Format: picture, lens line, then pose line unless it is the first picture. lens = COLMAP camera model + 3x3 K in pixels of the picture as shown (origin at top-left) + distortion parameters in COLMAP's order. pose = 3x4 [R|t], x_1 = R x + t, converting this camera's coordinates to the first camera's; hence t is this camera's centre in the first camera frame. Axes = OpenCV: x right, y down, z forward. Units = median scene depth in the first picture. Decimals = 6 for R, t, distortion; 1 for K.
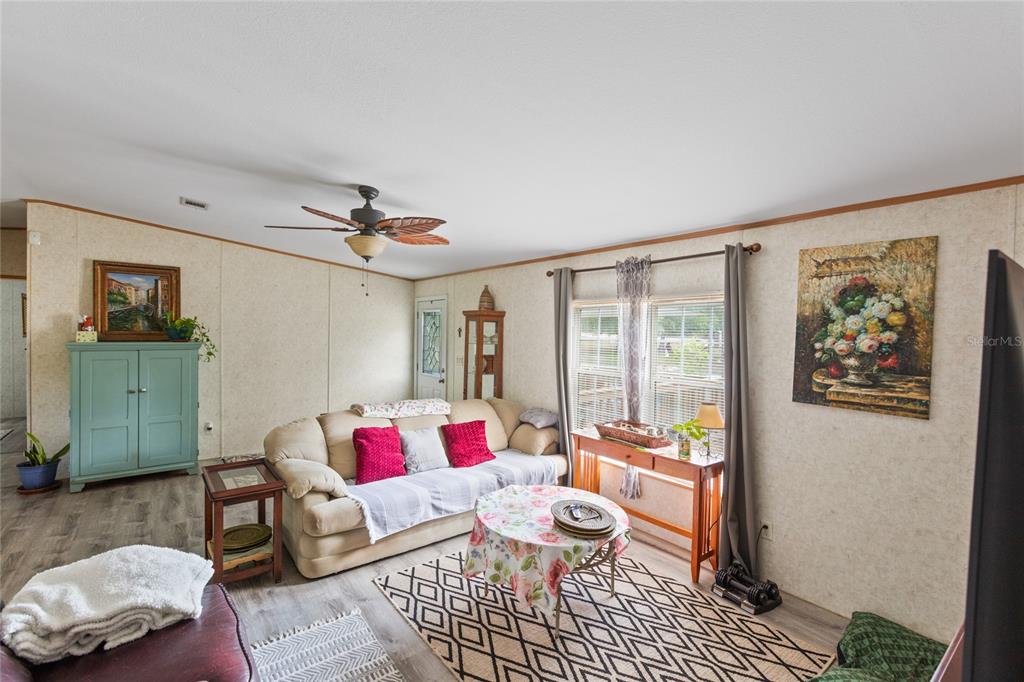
lens RADIAL K [[469.9, 0, 516.9], [0, 469.9, 335.5], [0, 0, 1]] dist [-0.000182, 0.000180]
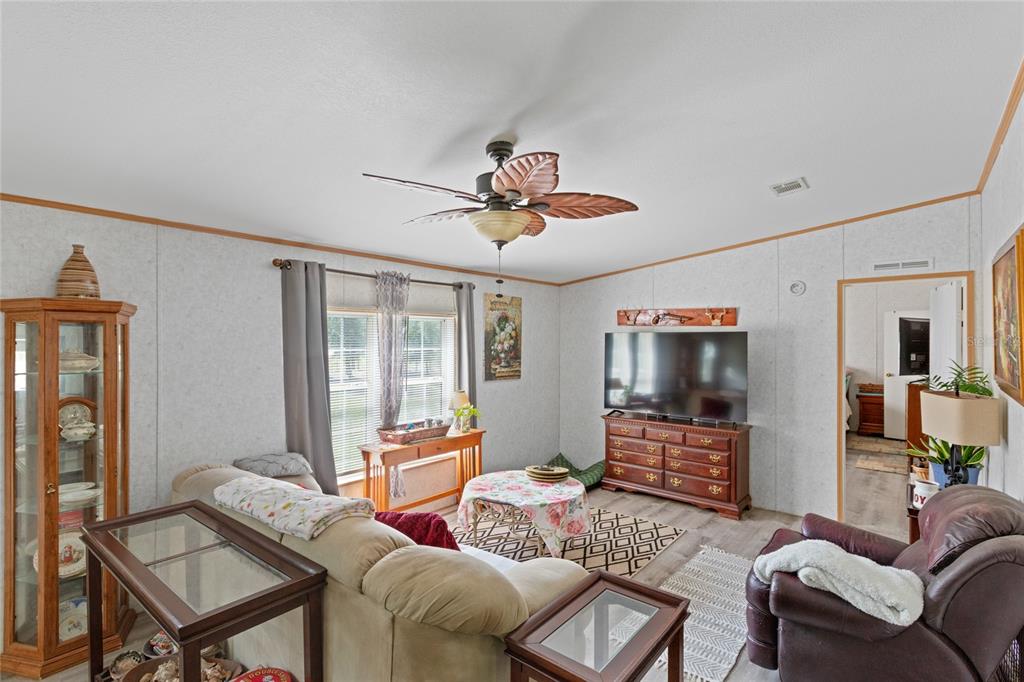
lens RADIAL K [[469.9, 0, 516.9], [0, 469.9, 335.5], [0, 0, 1]] dist [-0.000182, 0.000180]
pose [[-0.202386, -0.001140, 0.979305, -1.187325], [0.008664, 0.999958, 0.002955, -0.030694], [-0.979267, 0.009083, -0.202368, 1.306220]]
